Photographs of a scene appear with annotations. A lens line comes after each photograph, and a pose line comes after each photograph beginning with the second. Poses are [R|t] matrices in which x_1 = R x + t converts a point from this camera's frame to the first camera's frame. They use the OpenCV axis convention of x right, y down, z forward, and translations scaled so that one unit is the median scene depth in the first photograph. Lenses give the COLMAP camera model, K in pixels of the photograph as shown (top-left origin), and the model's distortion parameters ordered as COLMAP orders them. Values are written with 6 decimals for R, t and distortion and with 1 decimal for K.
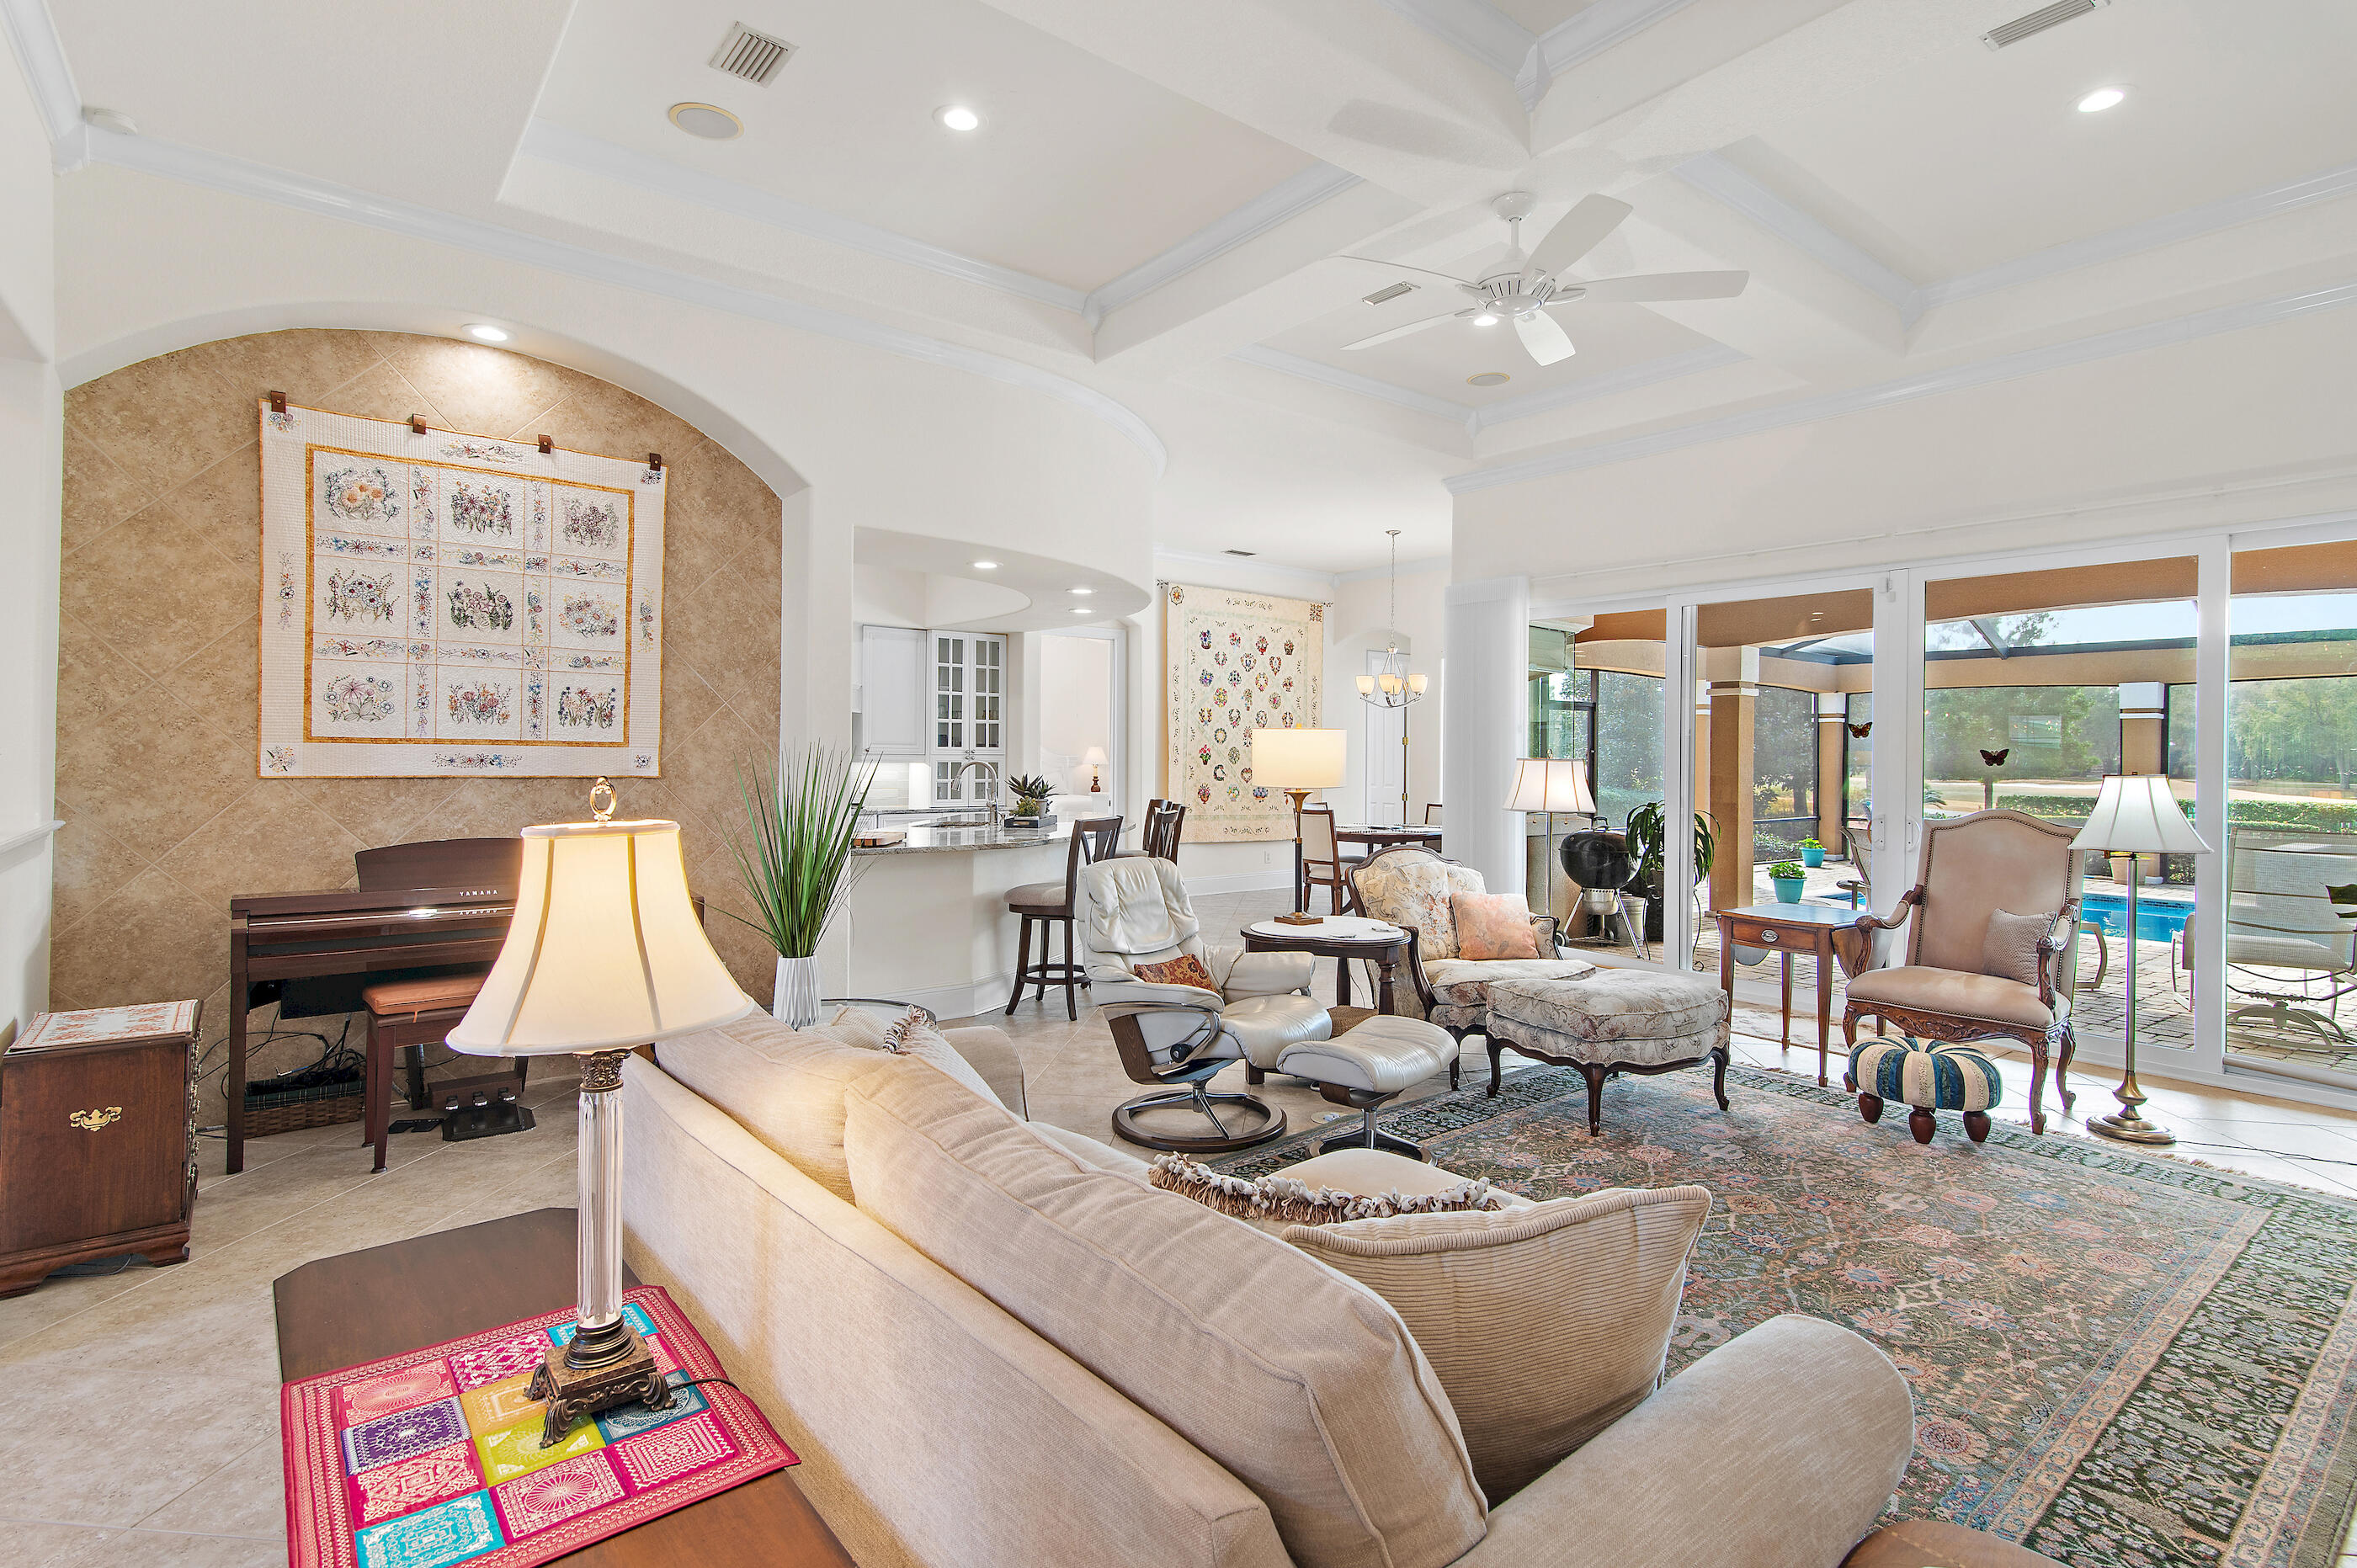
lens RADIAL K [[1166.5, 0, 1174.4], [0, 1166.5, 761.0], [0, 0, 1]] dist [-0.012101, 0.002291]
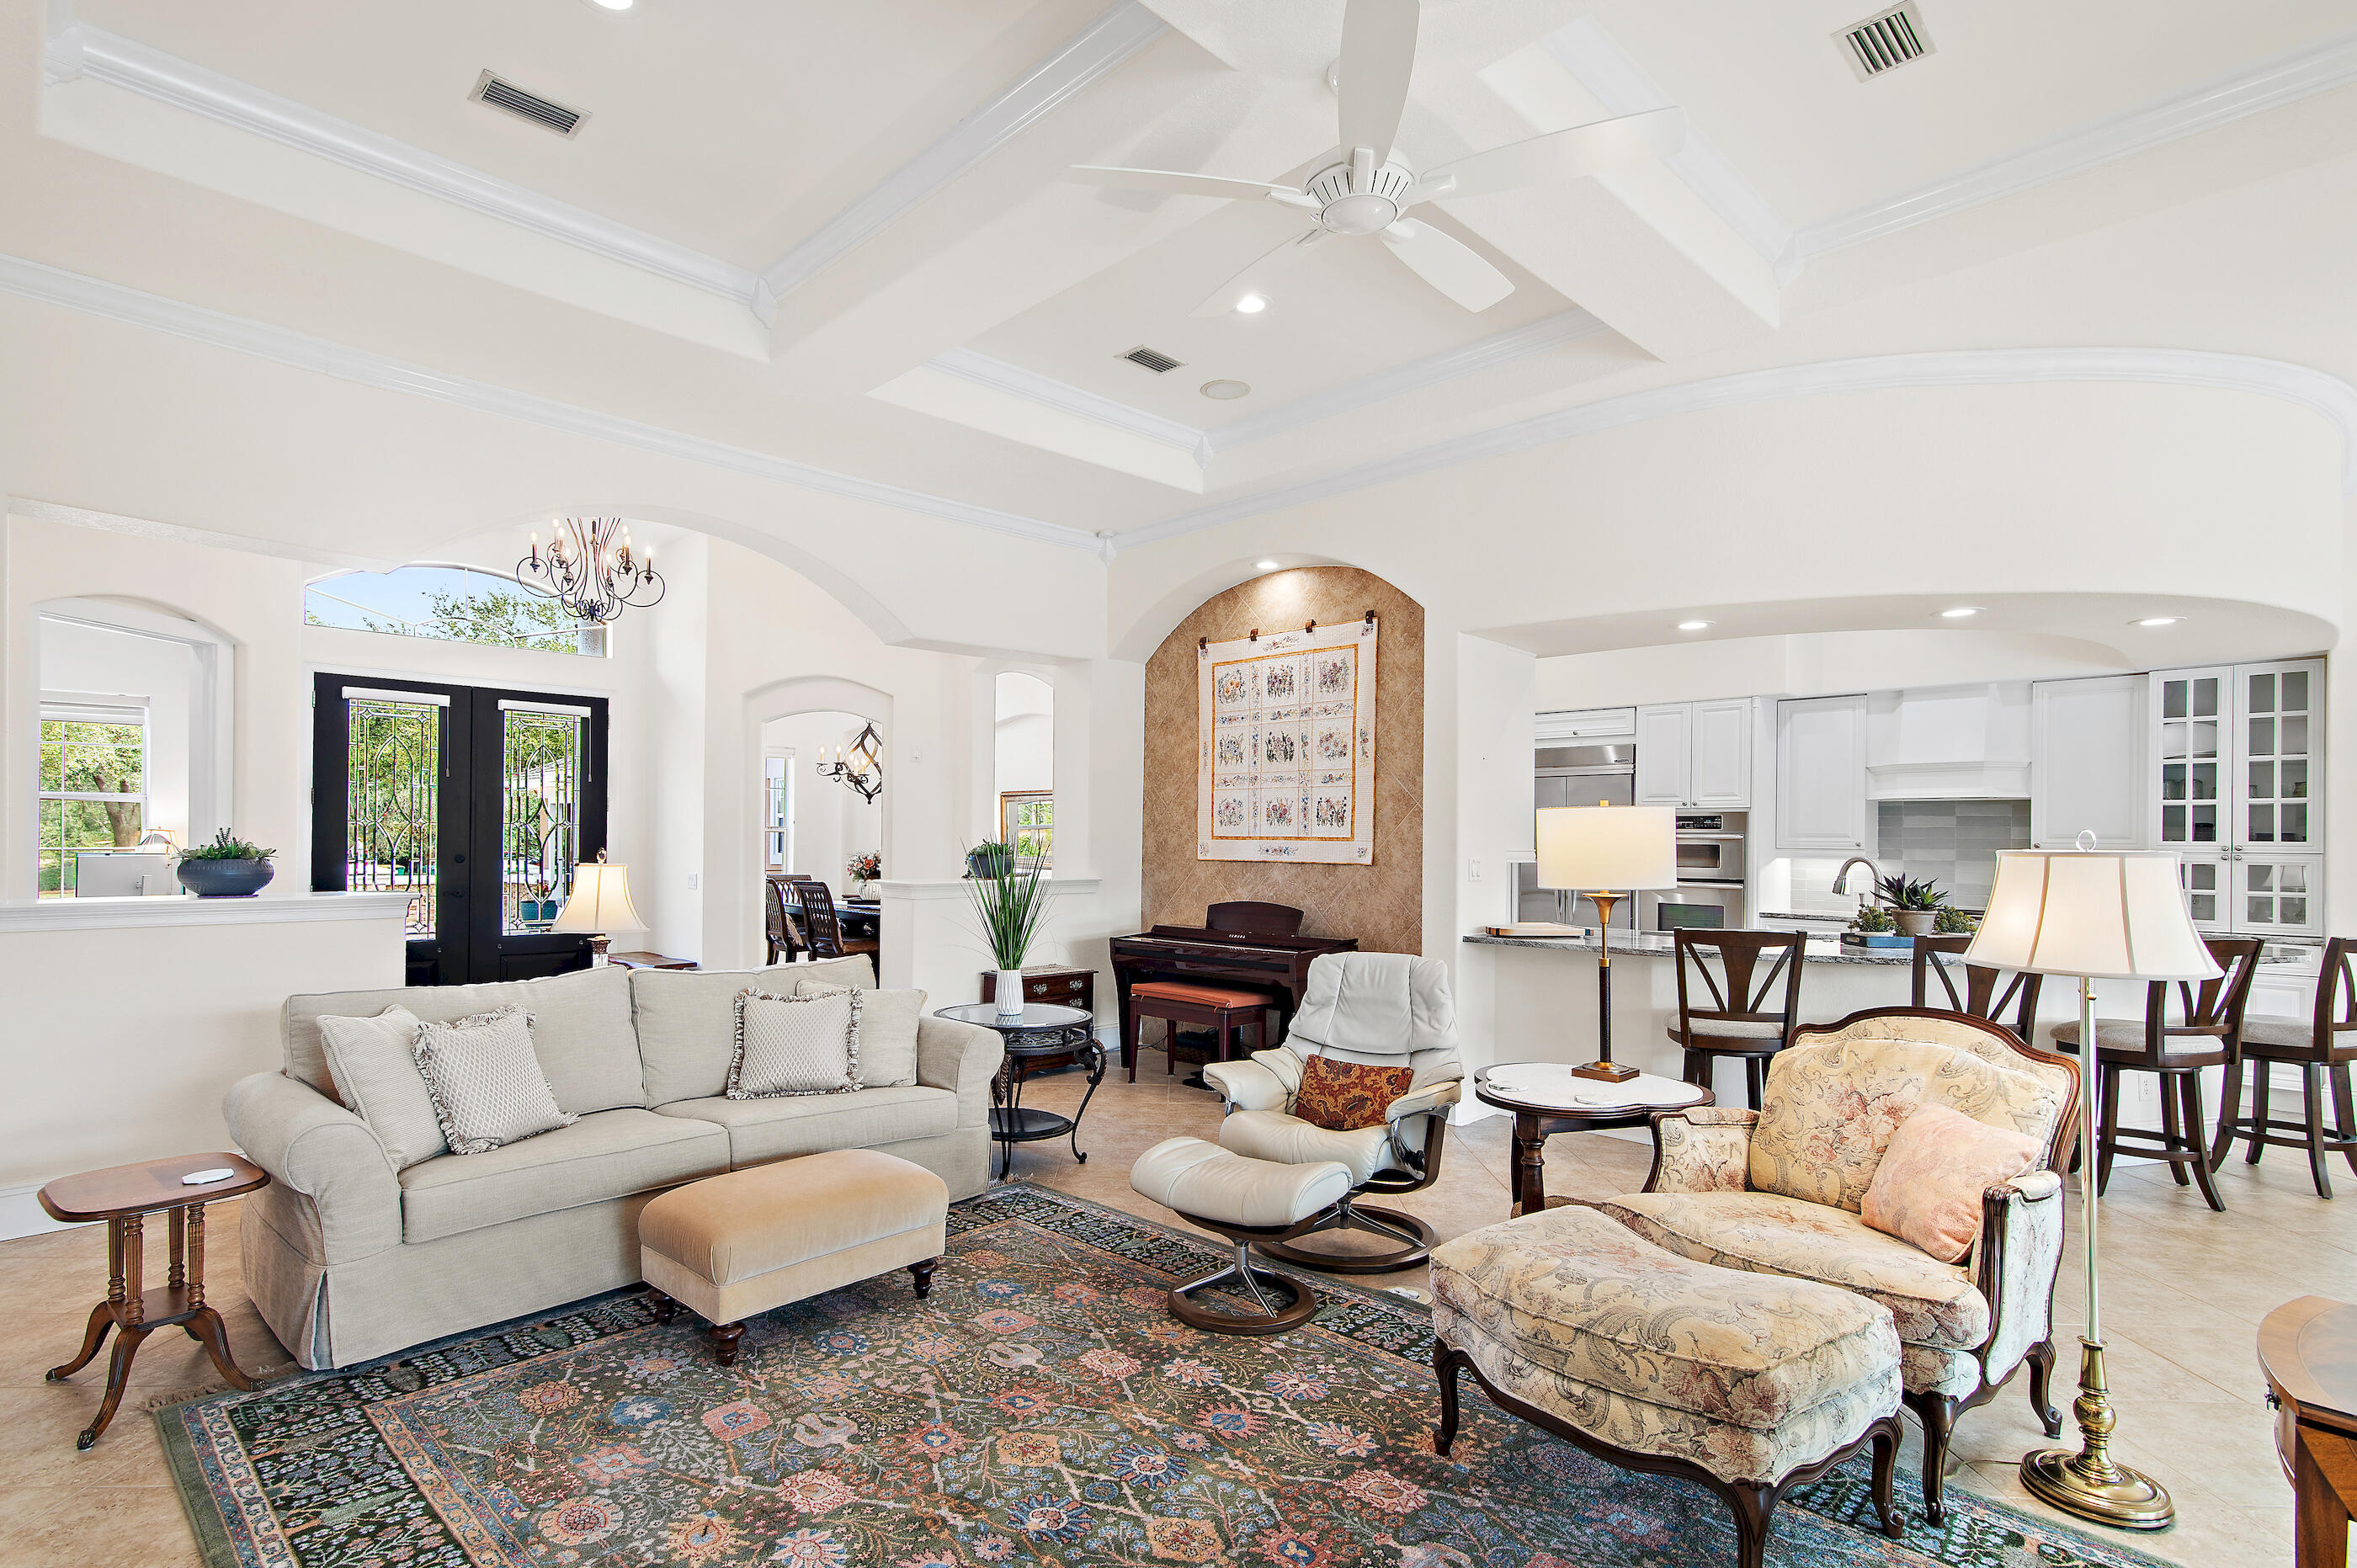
lens RADIAL K [[1166.5, 0, 1170.7], [0, 1166.5, 852.6], [0, 0, 1]] dist [-0.012101, 0.002291]
pose [[0.093417, 0.000201, -0.995627, 0.854179], [-0.011881, 0.999929, -0.000912, 0.004925], [0.995556, 0.011914, 0.093413, 0.707742]]
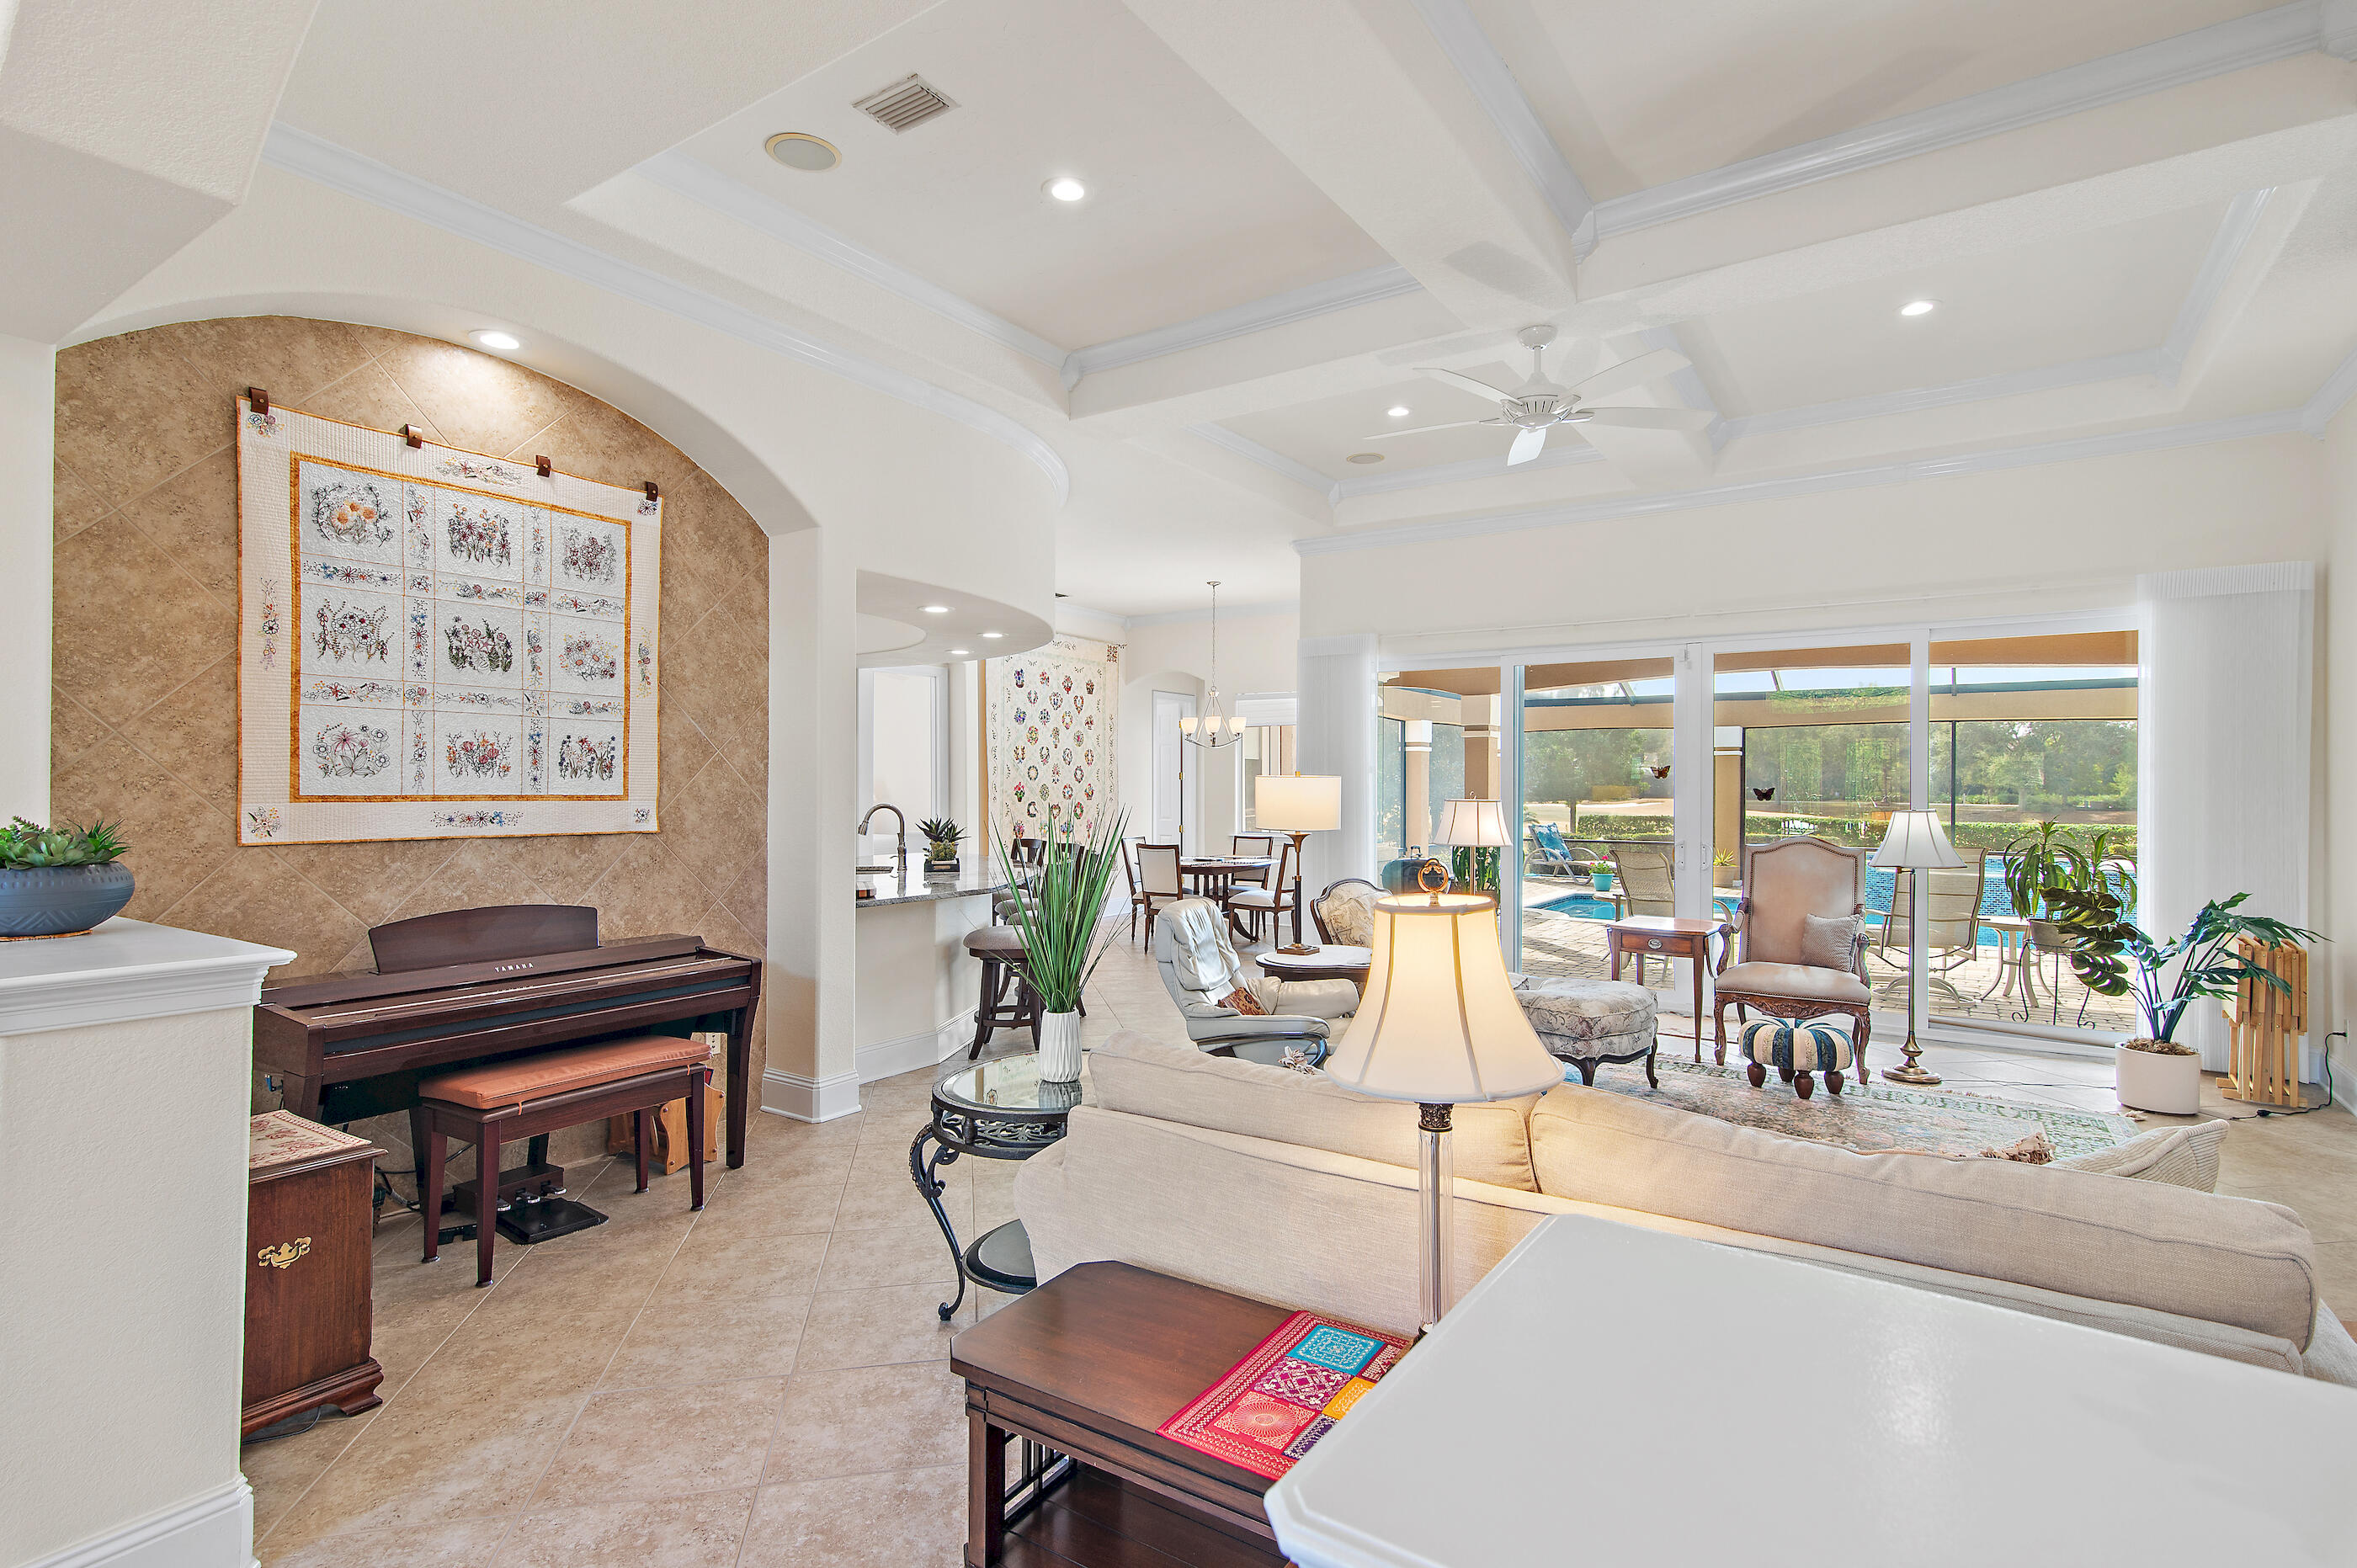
lens RADIAL K [[1166.5, 0, 1179.7], [0, 1166.5, 796.6], [0, 0, 1]] dist [-0.012101, 0.002291]
pose [[0.951520, -0.010343, 0.307413, -0.353664], [0.008217, 0.999933, 0.008207, -0.019824], [-0.307477, -0.005283, 0.951541, -0.011758]]
